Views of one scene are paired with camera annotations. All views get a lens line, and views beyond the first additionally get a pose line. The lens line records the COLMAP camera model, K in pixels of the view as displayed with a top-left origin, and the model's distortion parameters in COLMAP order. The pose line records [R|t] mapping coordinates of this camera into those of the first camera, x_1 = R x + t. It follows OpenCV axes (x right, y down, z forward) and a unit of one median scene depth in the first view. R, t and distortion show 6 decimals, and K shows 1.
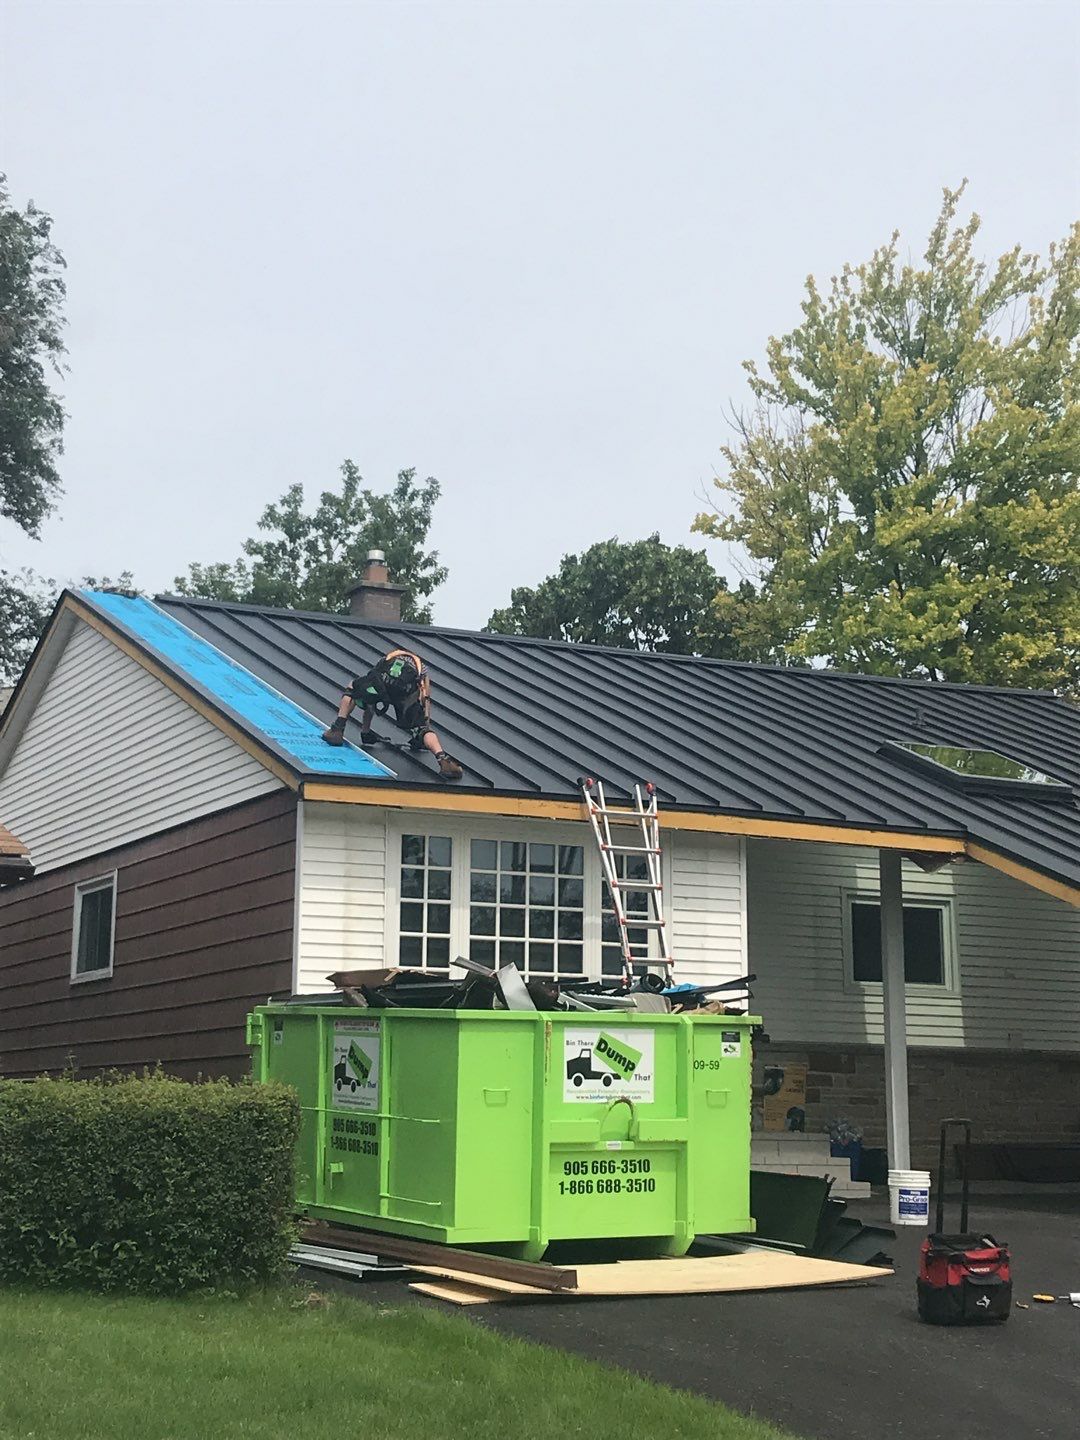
lens RADIAL K [[2167.2, 0, 436.1], [0, 2167.2, 718.3], [0, 0, 1]] dist [0.168350, -0.995024]
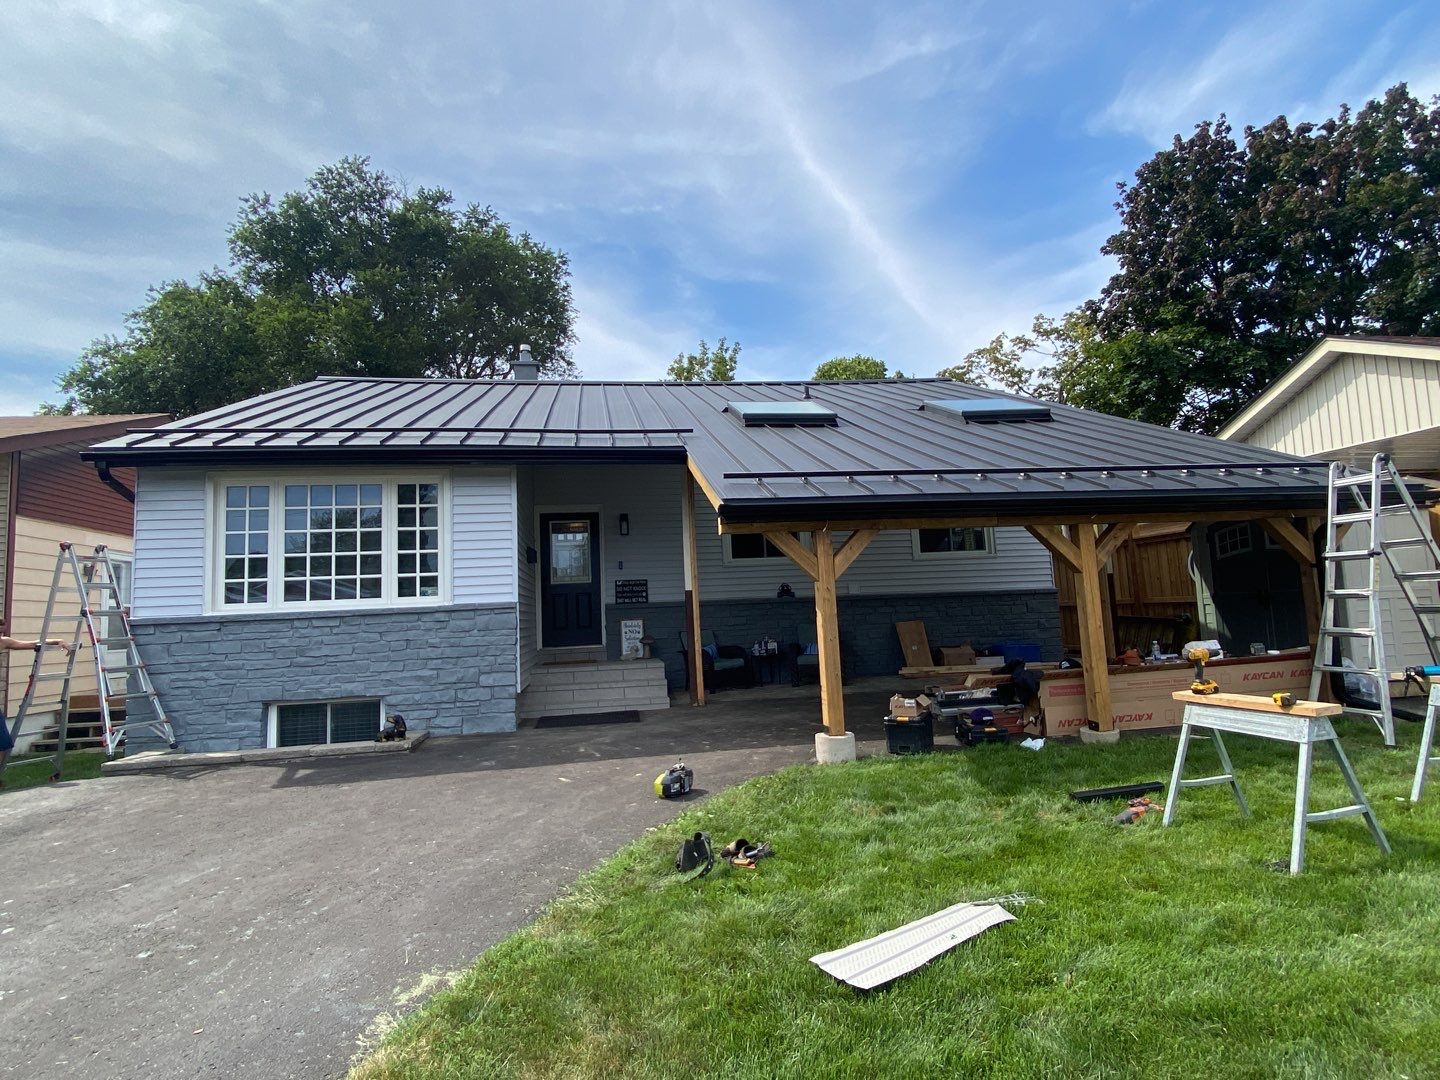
lens RADIAL K [[736.9, 0, 720.0], [0, 736.9, 540.0], [0, 0, 1]] dist [0.029537, -0.026871]
pose [[0.955679, -0.083782, -0.282238, 0.344637], [0.107129, 0.991896, 0.068305, 0.072160], [0.274228, -0.095514, 0.956910, 0.505886]]
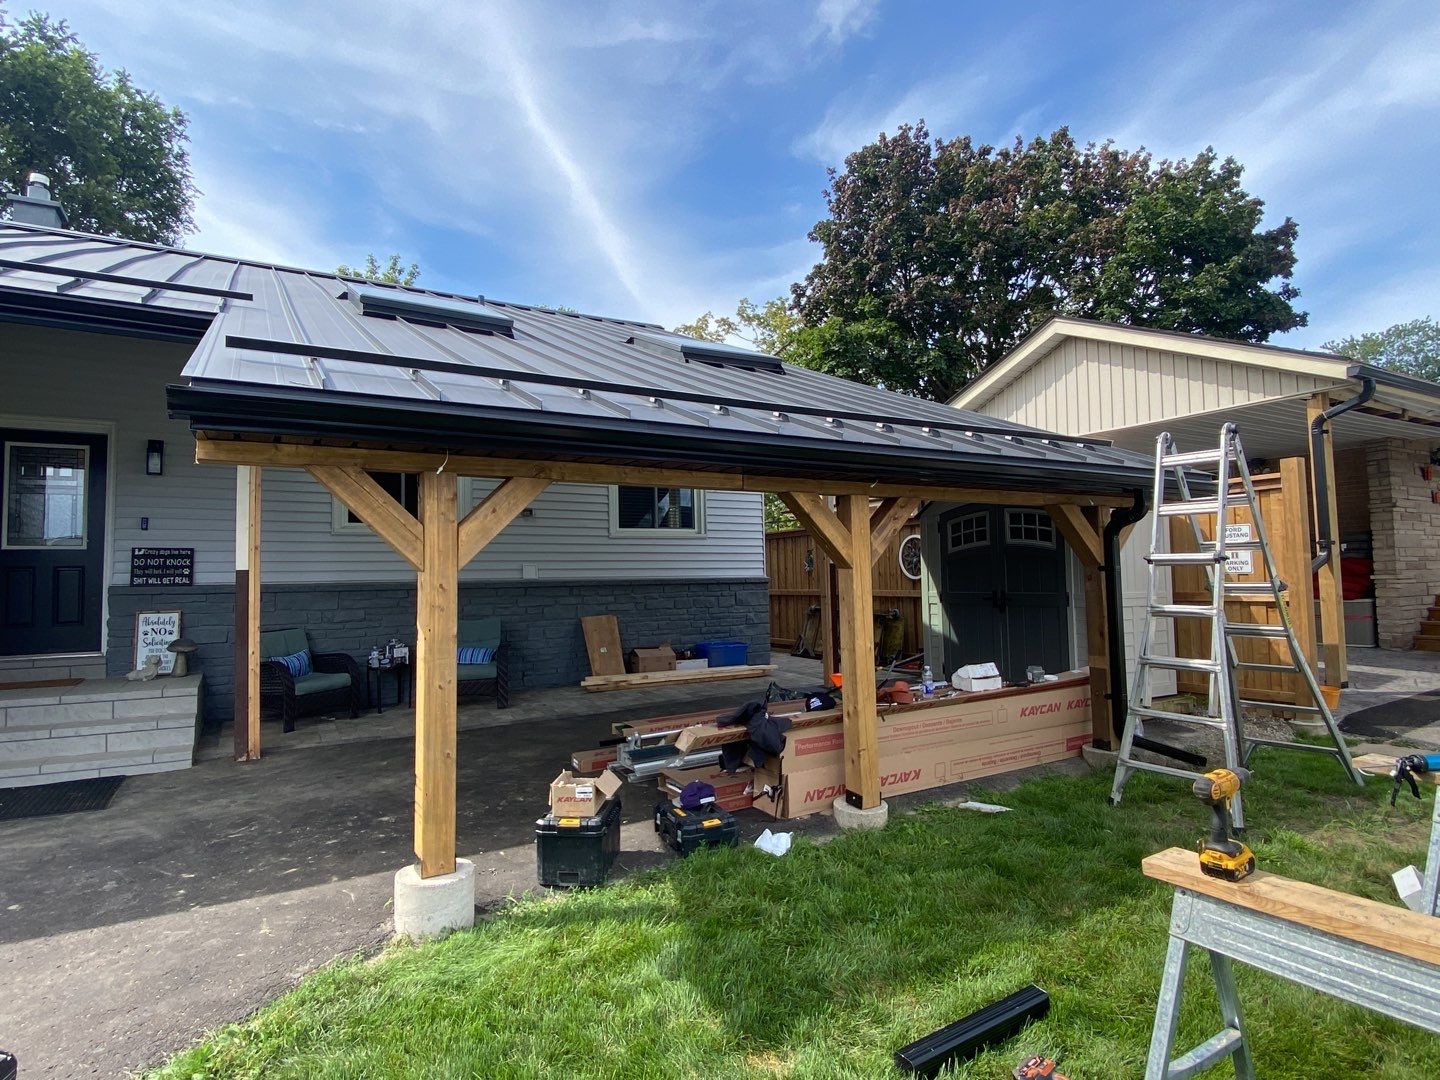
lens RADIAL K [[739.7, 0, 689.8], [0, 739.7, 542.9], [0, 0, 1]] dist [0.003841, 0.000229]
pose [[0.996864, -0.028063, 0.073990, 0.341117], [0.018213, 0.991269, 0.130592, 0.089340], [-0.077009, -0.128835, 0.988671, 0.650932]]
